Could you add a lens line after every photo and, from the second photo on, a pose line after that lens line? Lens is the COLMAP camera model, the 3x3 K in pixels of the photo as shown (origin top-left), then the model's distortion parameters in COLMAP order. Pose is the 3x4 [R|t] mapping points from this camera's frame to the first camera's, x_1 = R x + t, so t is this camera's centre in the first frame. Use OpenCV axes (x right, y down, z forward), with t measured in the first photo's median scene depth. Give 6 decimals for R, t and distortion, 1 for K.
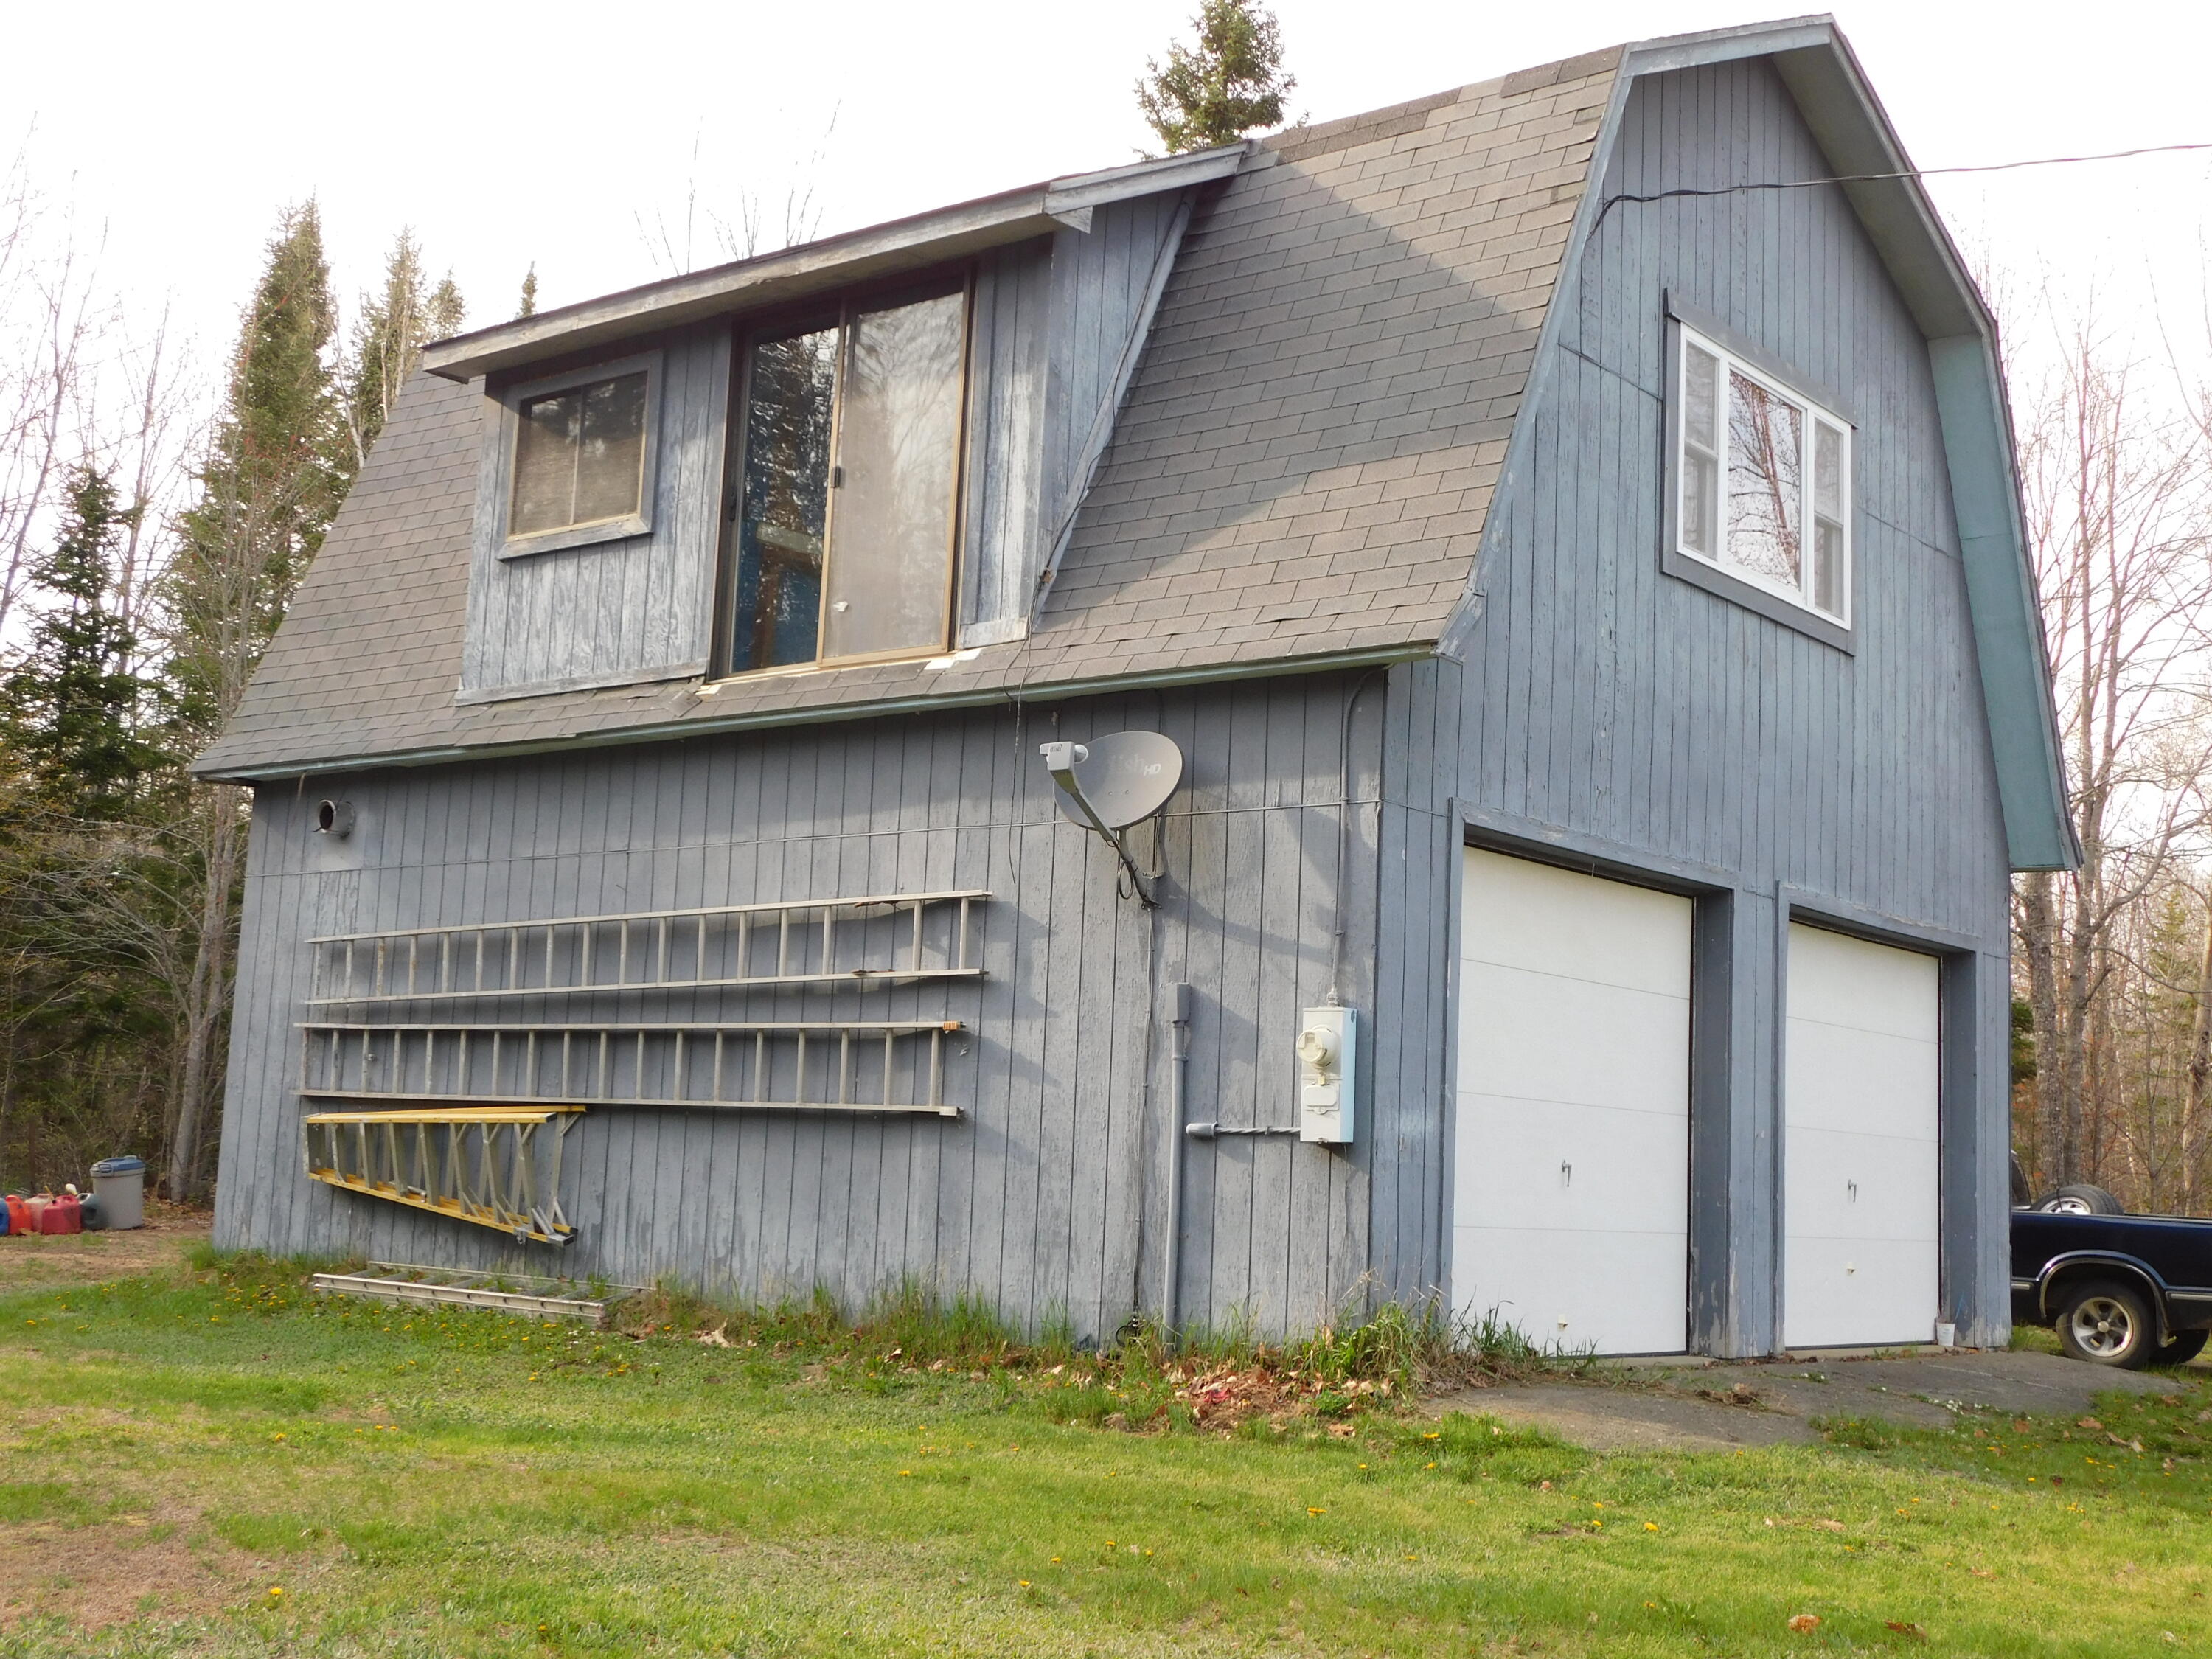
lens RADIAL K [[2619.2, 0, 1097.6], [0, 2619.2, 808.2], [0, 0, 1]] dist [0.004434, 0.000000]
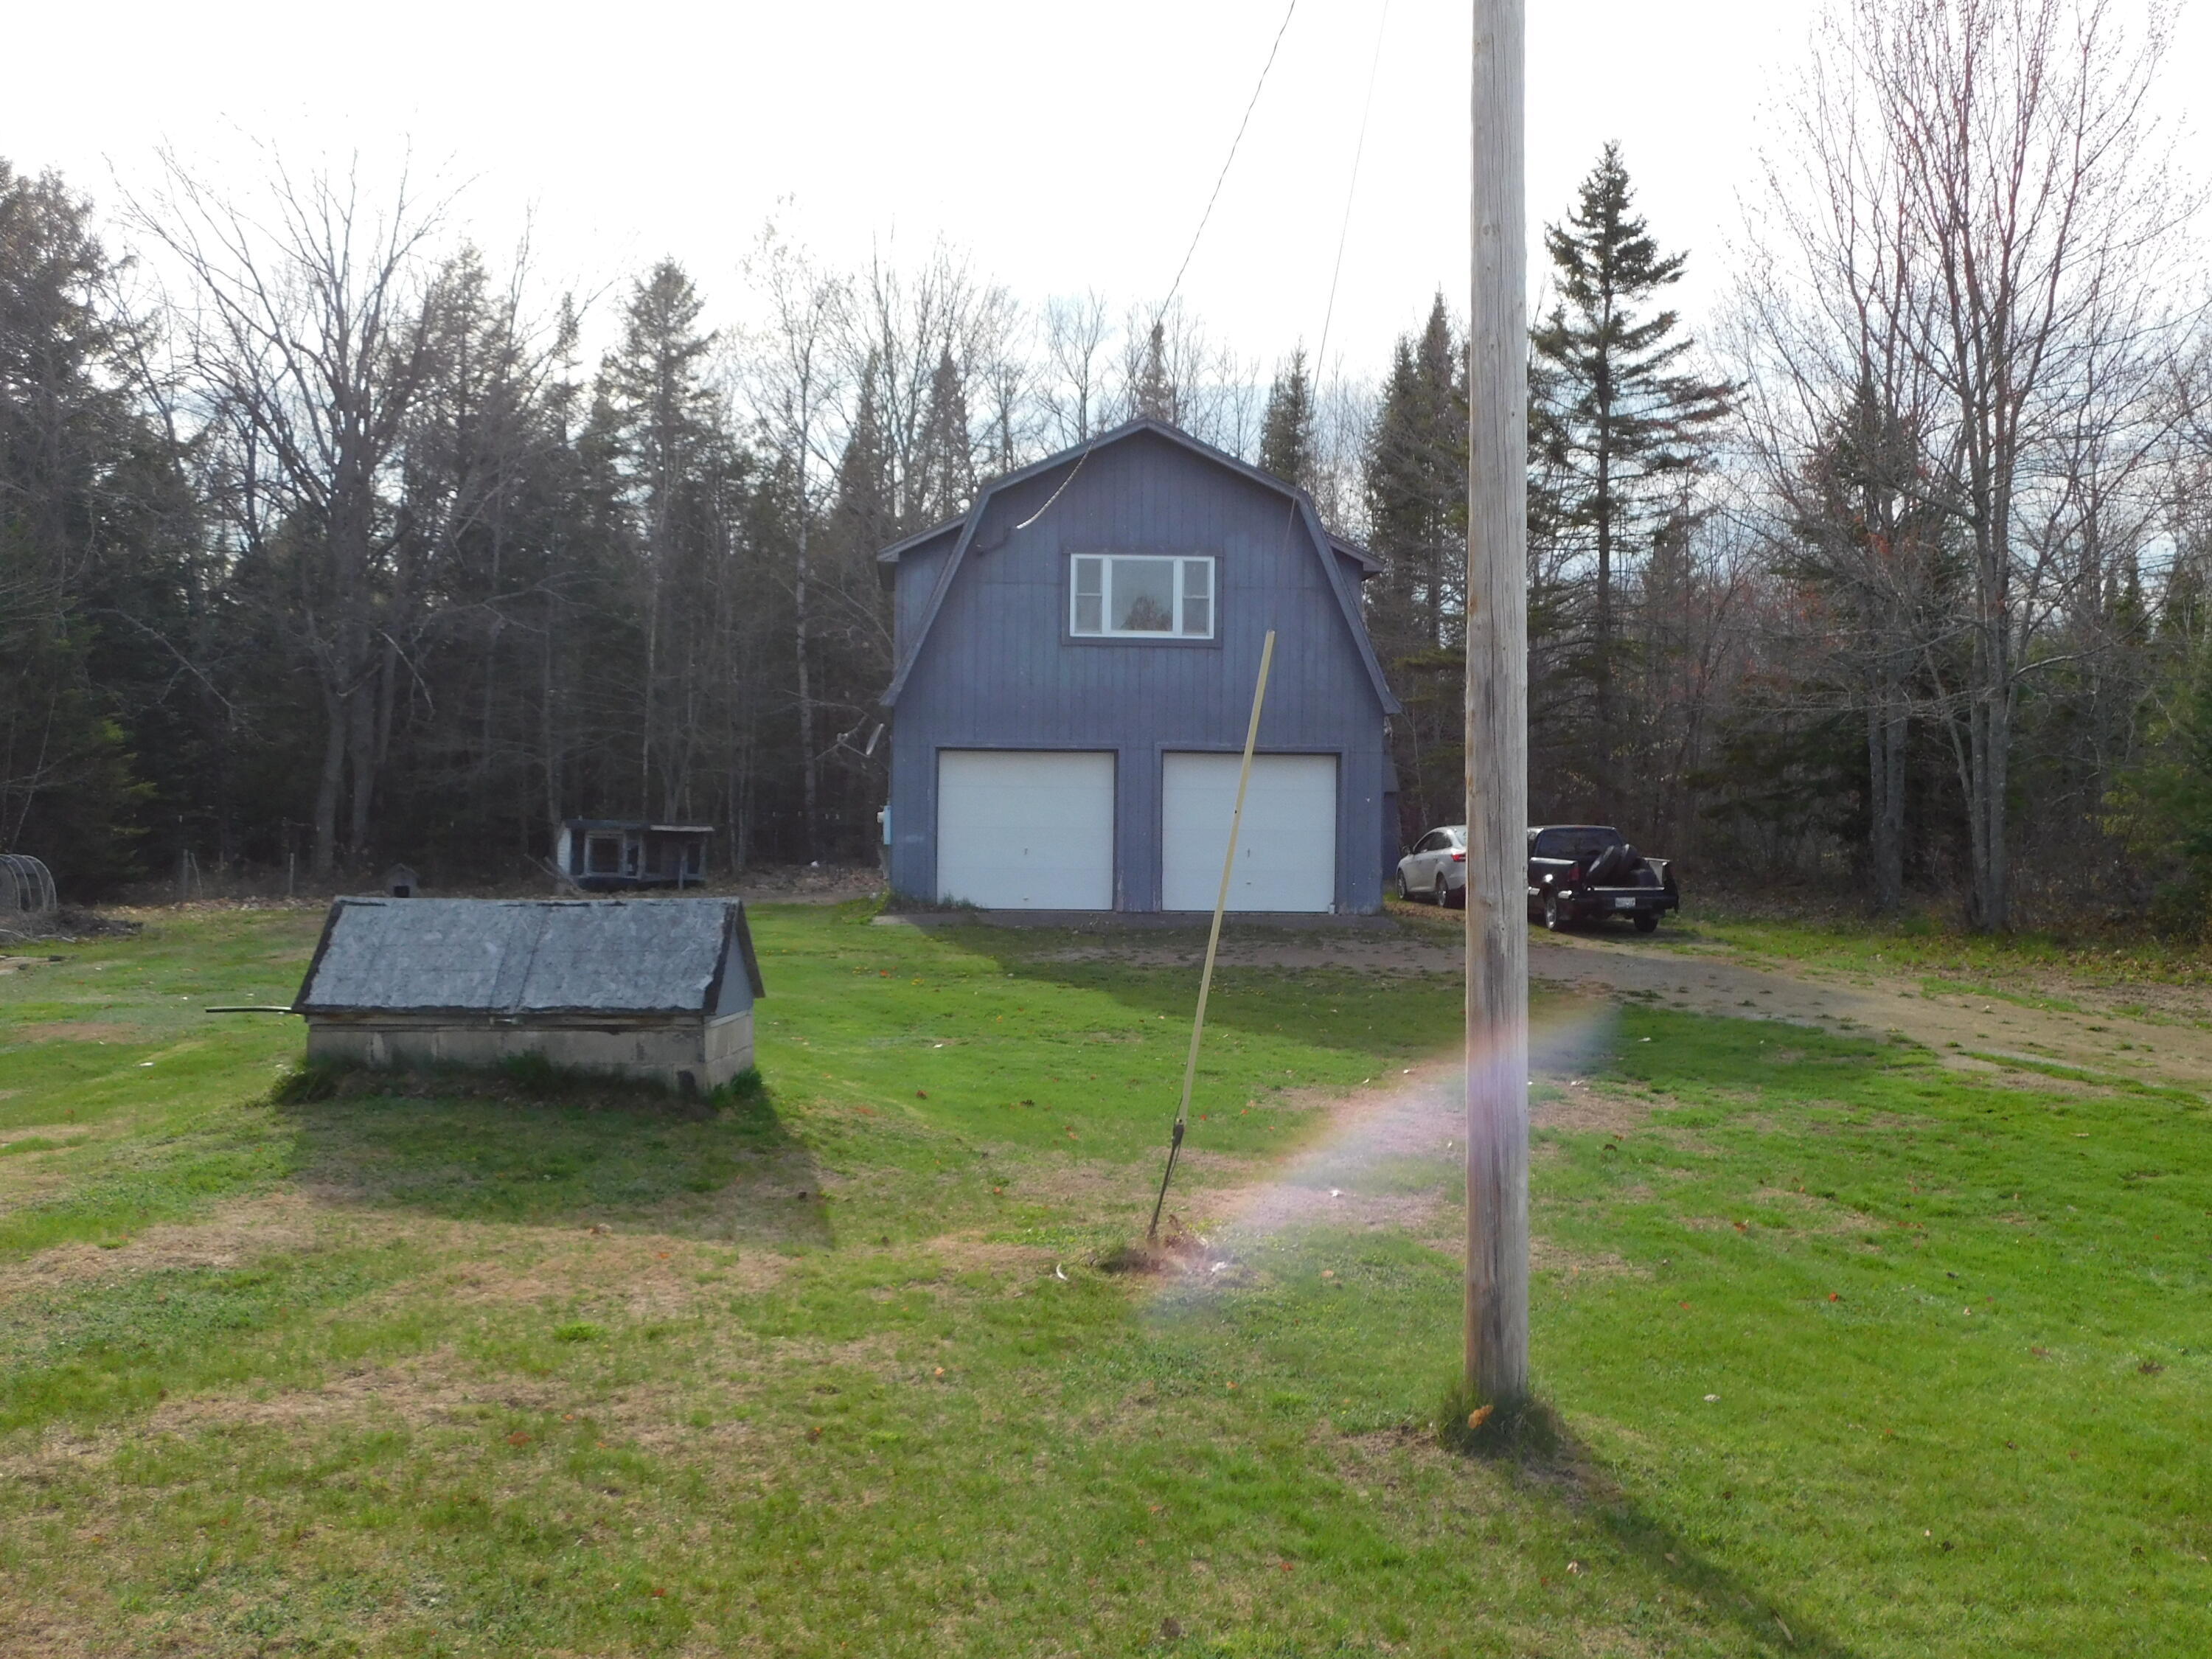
lens RADIAL K [[2357.8, 0, 1124.7], [0, 2357.8, 831.3], [0, 0, 1]] dist [-0.007811, 0.000000]
pose [[0.687352, -0.032070, -0.725616, 2.084535], [0.120609, 0.990195, 0.070485, -0.059392], [0.716240, -0.135964, 0.684481, -0.745814]]
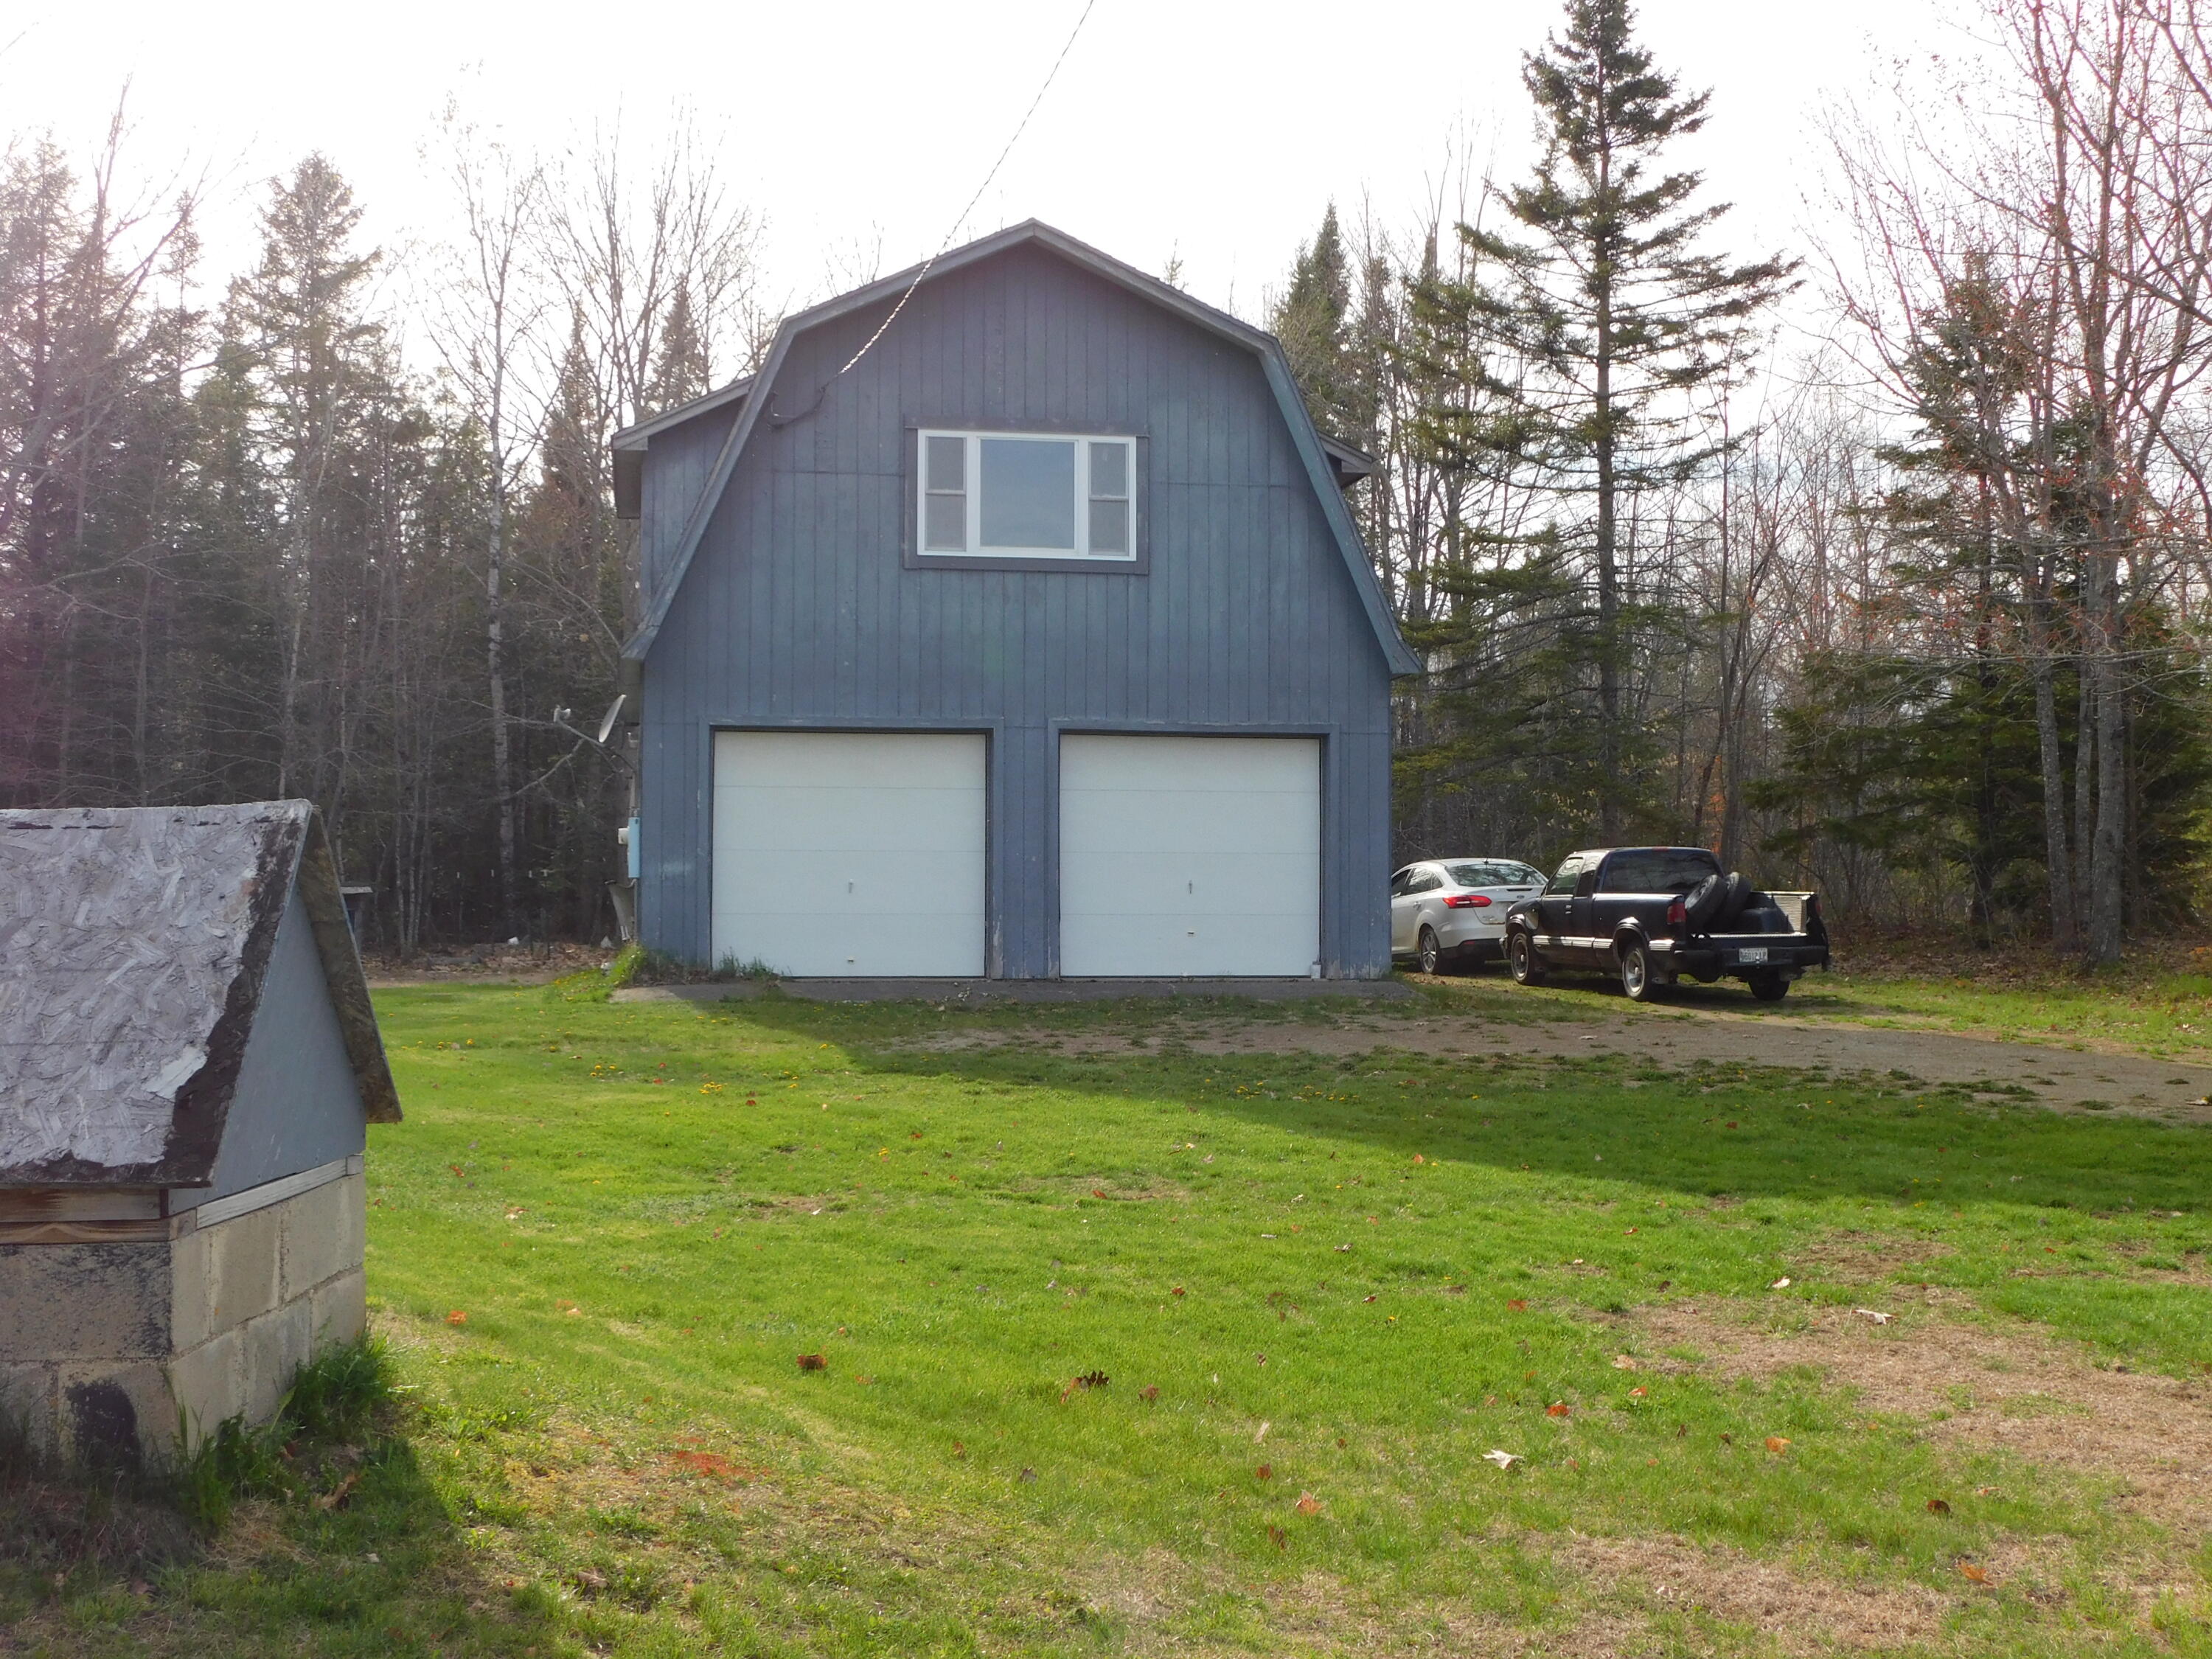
lens RADIAL K [[2619.2, 0, 1113.0], [0, 2619.2, 815.1], [0, 0, 1]] dist [0.004434, 0.000000]
pose [[0.753263, -0.067181, -0.654279, 1.501750], [0.123422, 0.991536, 0.040284, 0.027910], [0.646035, -0.111097, 0.755180, -0.340336]]
